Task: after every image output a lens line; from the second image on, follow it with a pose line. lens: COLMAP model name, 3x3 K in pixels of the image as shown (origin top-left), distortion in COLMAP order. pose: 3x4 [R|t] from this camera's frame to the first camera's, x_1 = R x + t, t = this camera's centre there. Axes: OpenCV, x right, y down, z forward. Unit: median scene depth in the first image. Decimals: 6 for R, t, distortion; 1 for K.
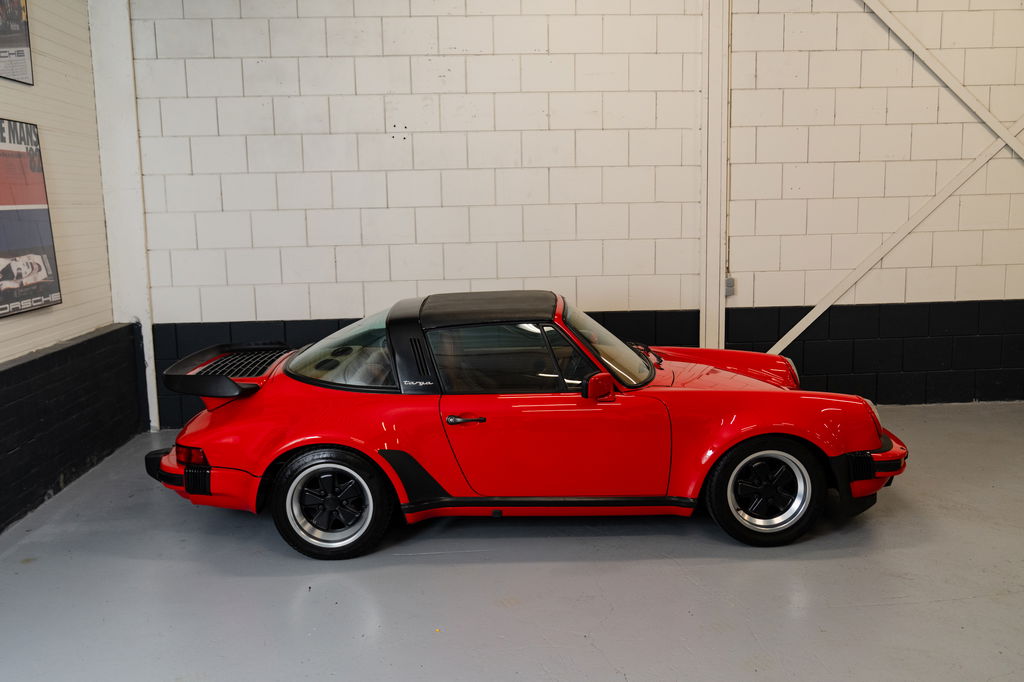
lens RADIAL K [[843.8, 0, 481.5], [0, 843.8, 321.5], [0, 0, 1]] dist [-0.015055, 0.028954]
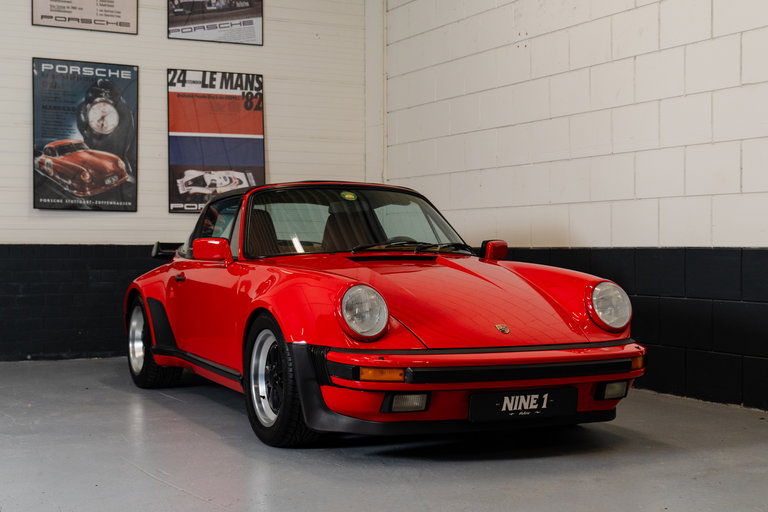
lens RADIAL K [[1103.2, 0, 336.8], [0, 1103.2, 273.1], [0, 0, 1]] dist [0.006404, 0.000000]
pose [[0.405276, 0.043328, -0.913167, 1.086260], [-0.136651, 0.990525, -0.013649, 0.077598], [0.903924, 0.130317, 0.407357, 0.446594]]
